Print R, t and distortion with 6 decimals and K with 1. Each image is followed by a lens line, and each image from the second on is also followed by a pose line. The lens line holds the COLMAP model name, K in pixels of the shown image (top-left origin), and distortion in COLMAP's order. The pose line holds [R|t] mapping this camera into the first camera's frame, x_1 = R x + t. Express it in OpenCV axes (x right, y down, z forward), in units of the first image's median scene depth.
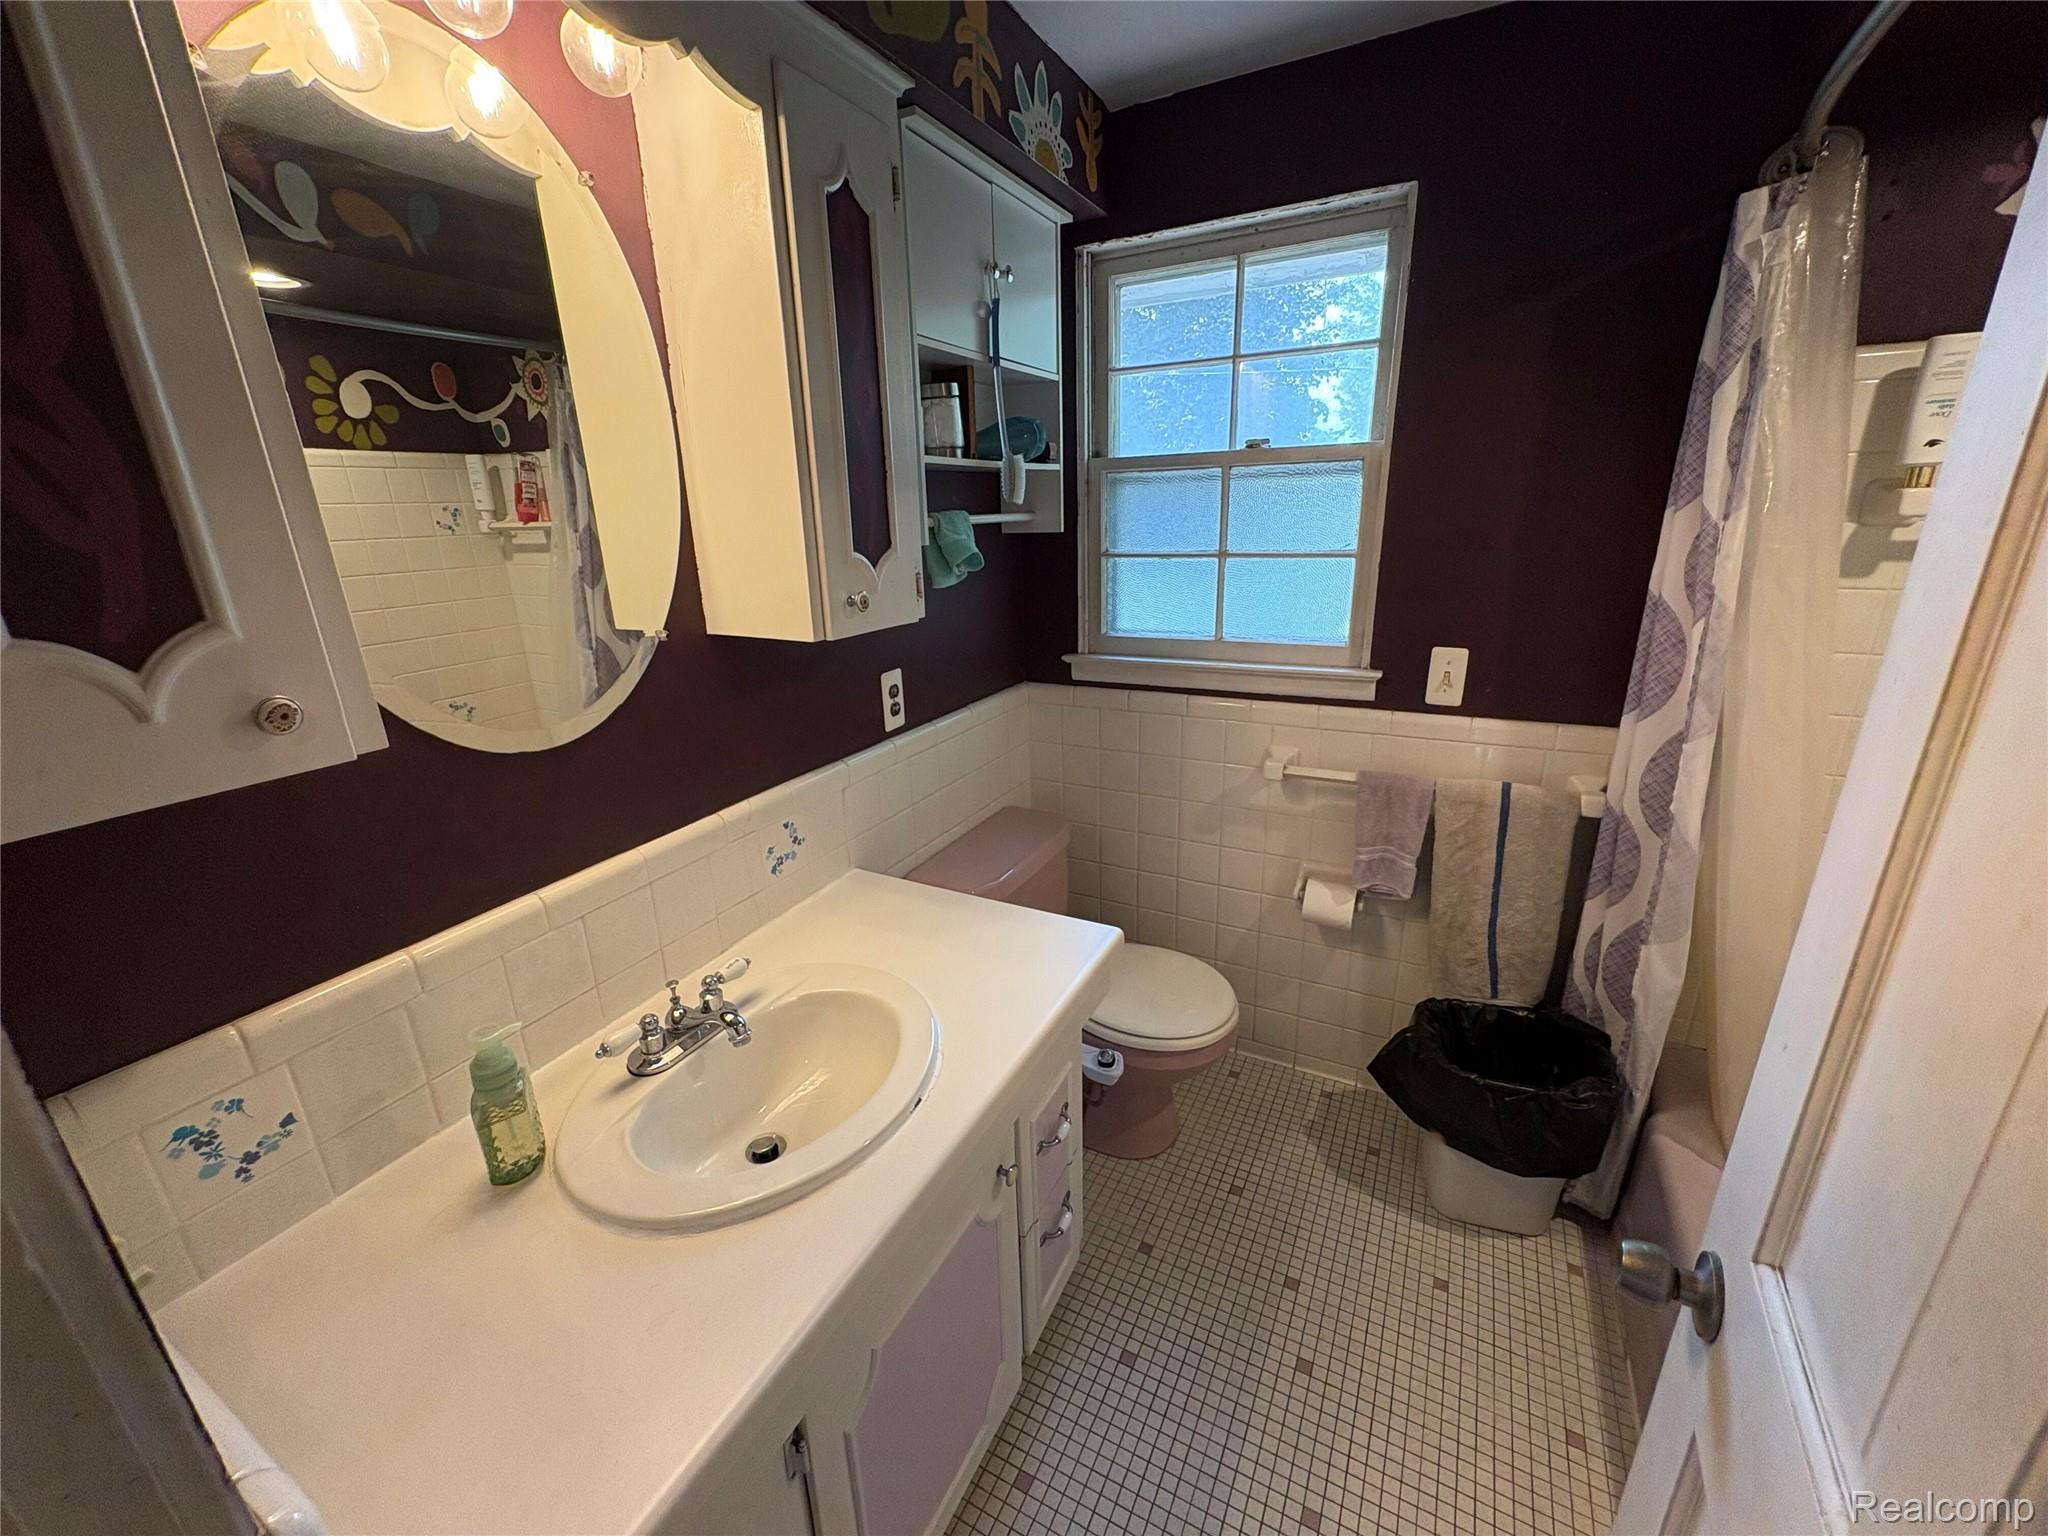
lens RADIAL K [[814.1, 0, 1027.0], [0, 814.1, 768.8], [0, 0, 1]] dist [0.001515, 0.000116]
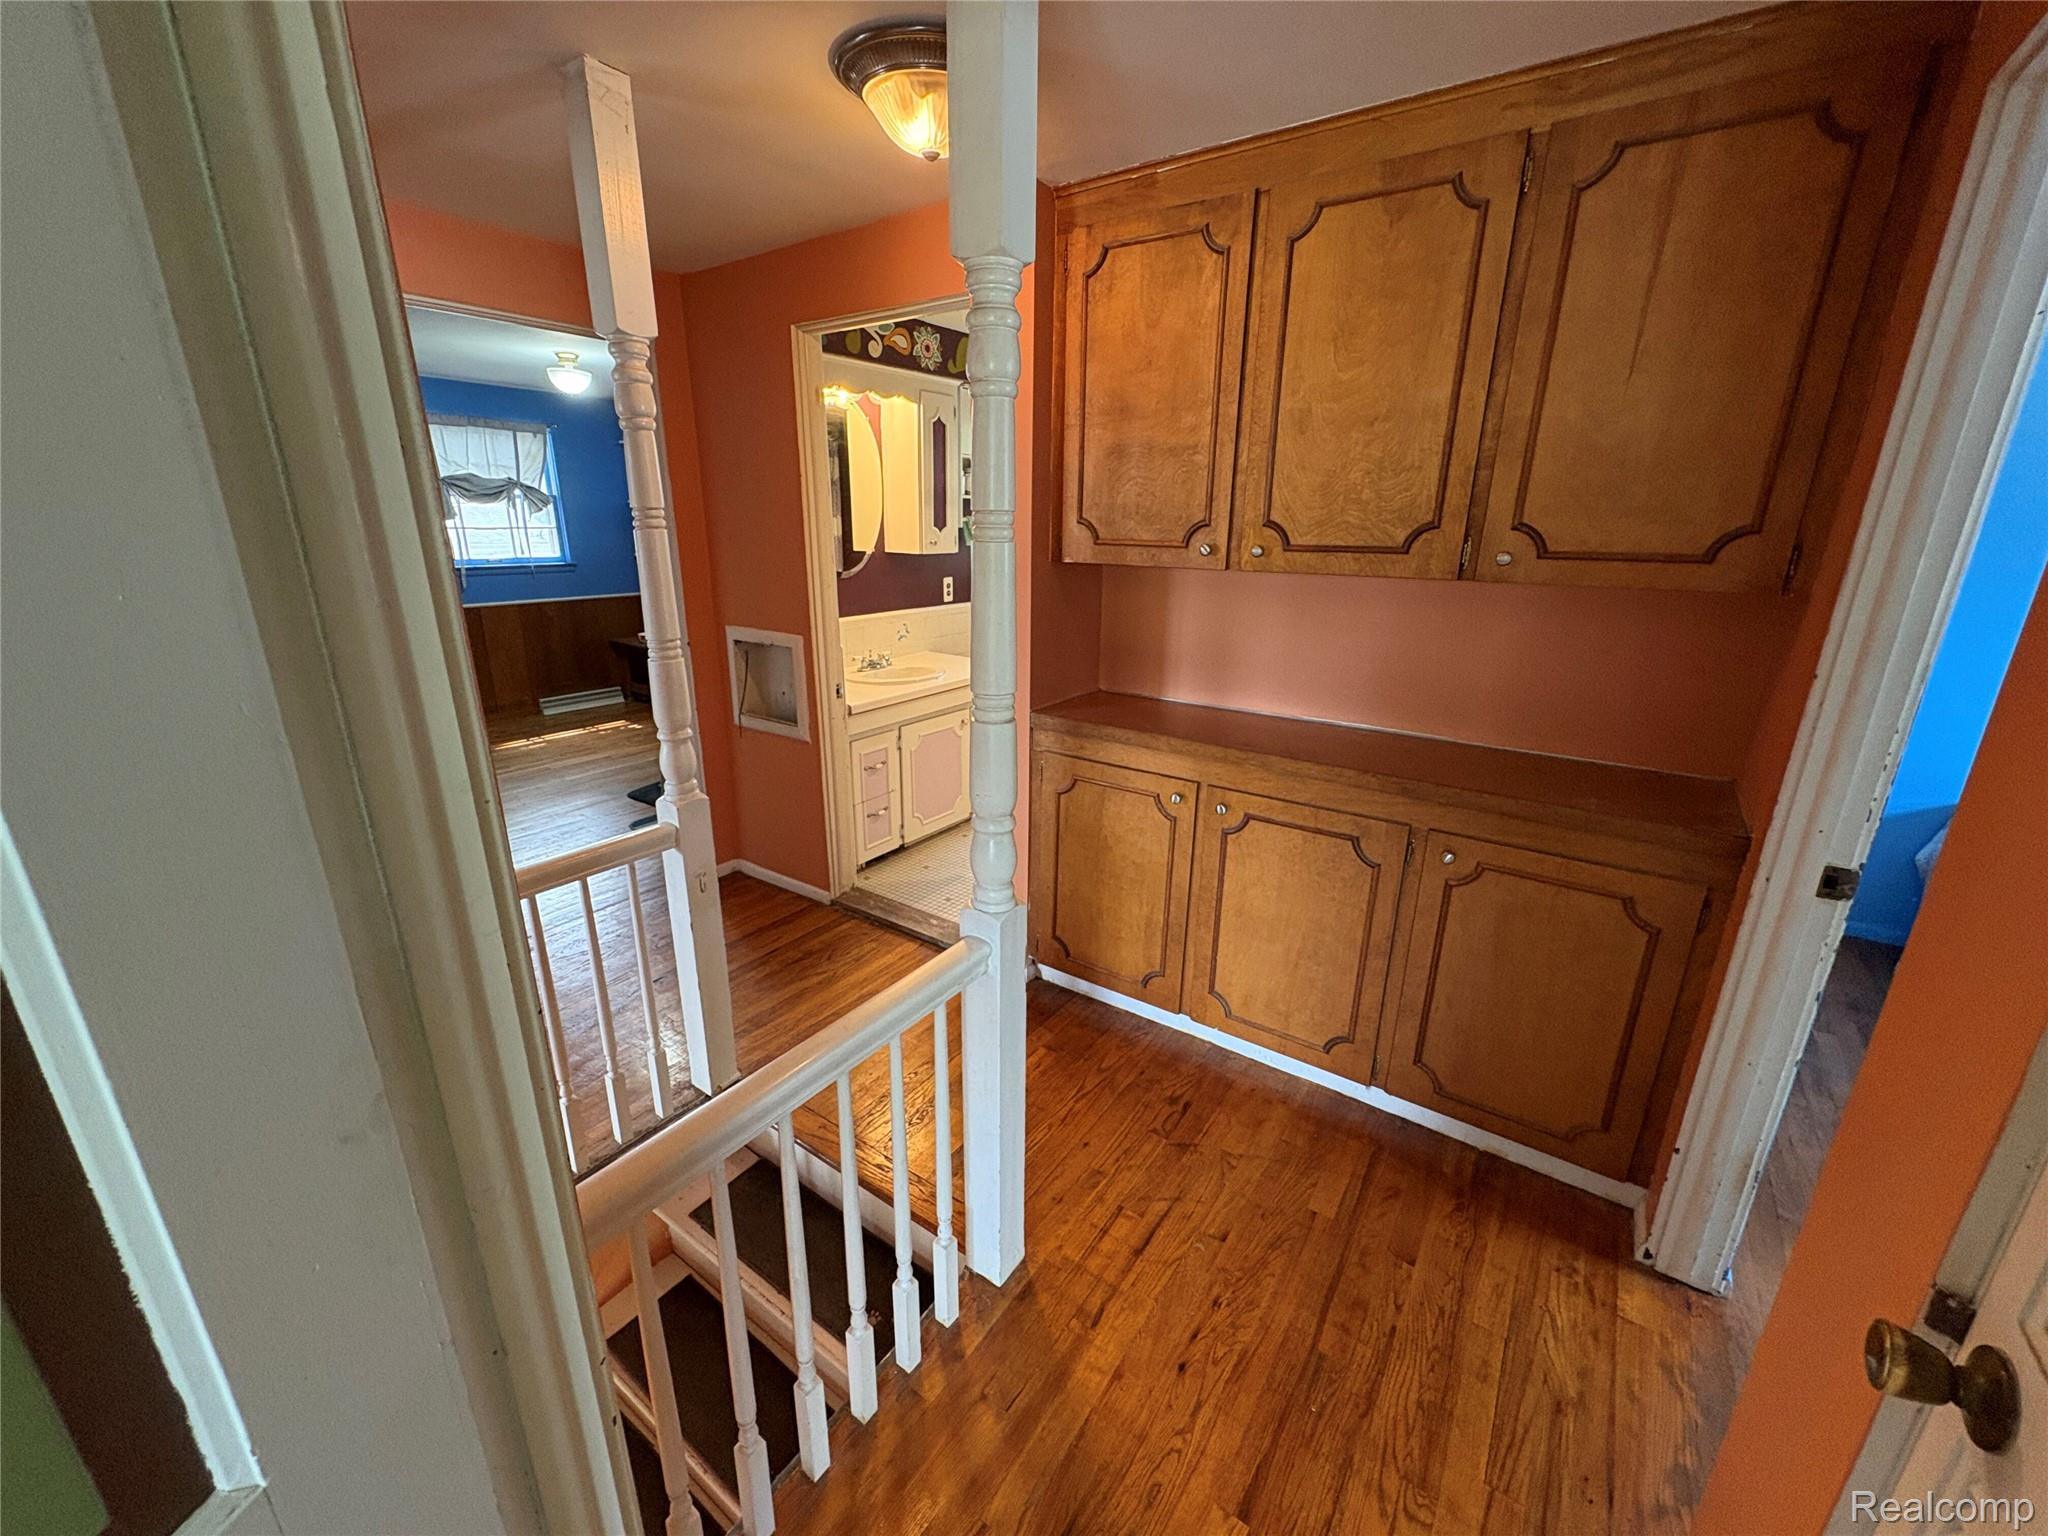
lens RADIAL K [[814.1, 0, 1028.1], [0, 814.1, 763.0], [0, 0, 1]] dist [0.001515, 0.000116]
pose [[0.992163, 0.069187, -0.104047, 0.484213], [-0.070659, 0.997445, -0.010522, 0.586621], [0.103053, 0.017791, 0.994517, -1.862748]]
